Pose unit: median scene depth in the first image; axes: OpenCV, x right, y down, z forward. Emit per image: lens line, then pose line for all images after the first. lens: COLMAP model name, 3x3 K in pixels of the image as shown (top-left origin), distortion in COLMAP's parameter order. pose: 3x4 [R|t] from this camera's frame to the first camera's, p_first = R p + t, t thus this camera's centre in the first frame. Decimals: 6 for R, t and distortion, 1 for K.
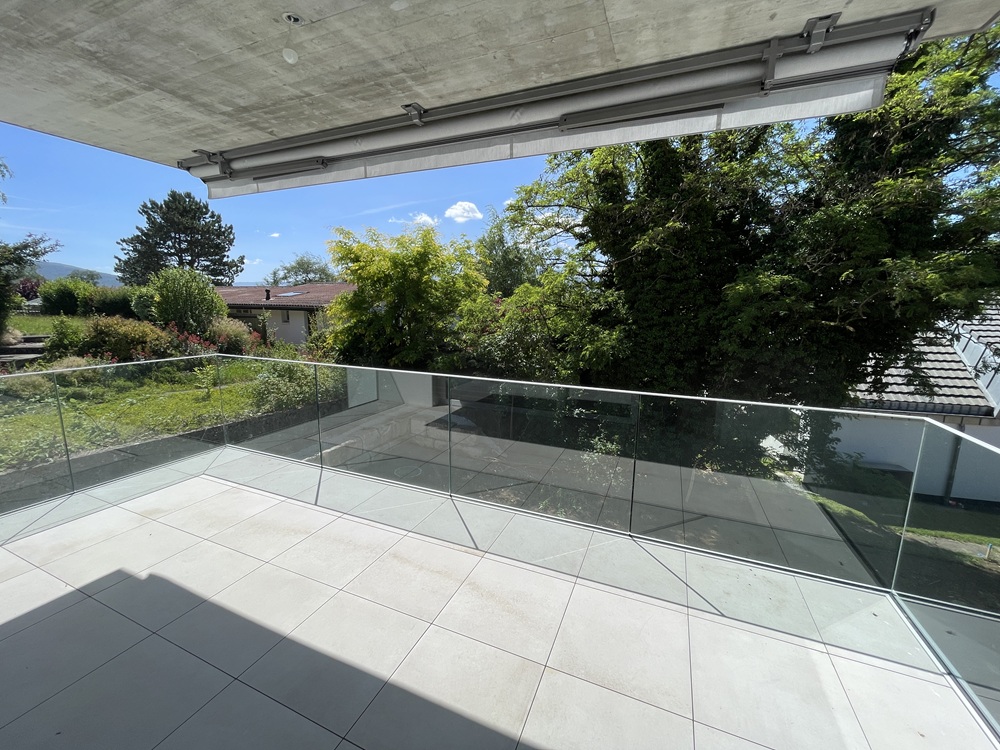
lens RADIAL K [[400.6, 0, 499.9], [0, 400.6, 372.6], [0, 0, 1]] dist [-0.008952, 0.000128]
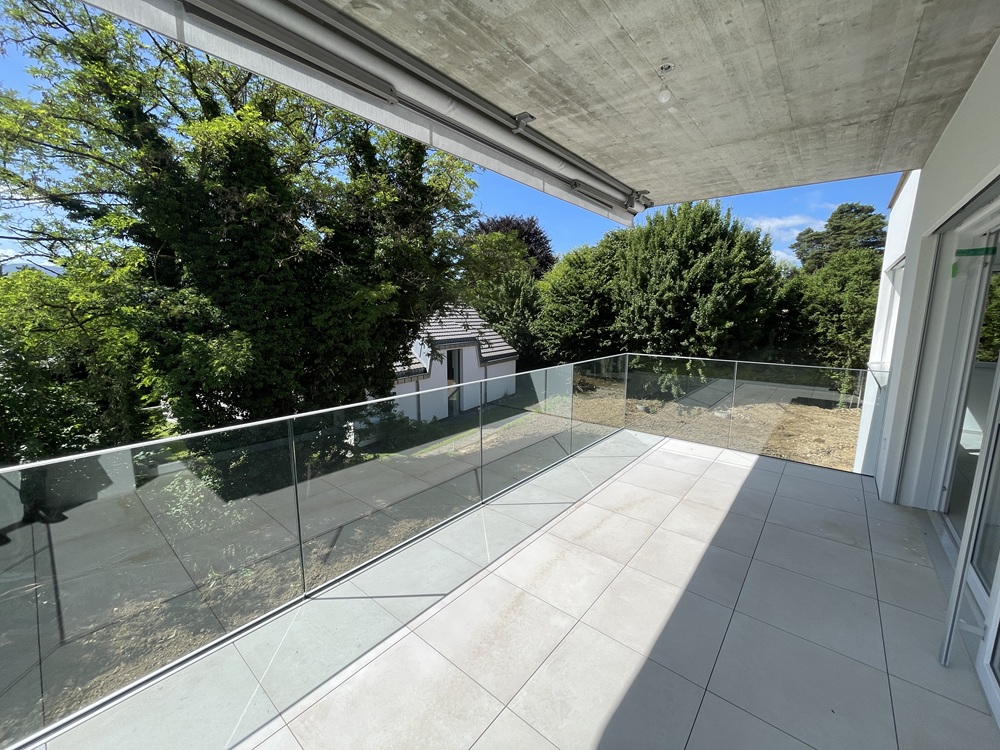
lens RADIAL K [[400.6, 0, 499.6], [0, 400.6, 375.2], [0, 0, 1]] dist [-0.008952, 0.000128]
pose [[0.289049, -0.162080, 0.943494, -1.254736], [0.157089, 0.980234, 0.120266, -0.144316], [-0.944338, 0.113450, 0.308797, 0.787439]]
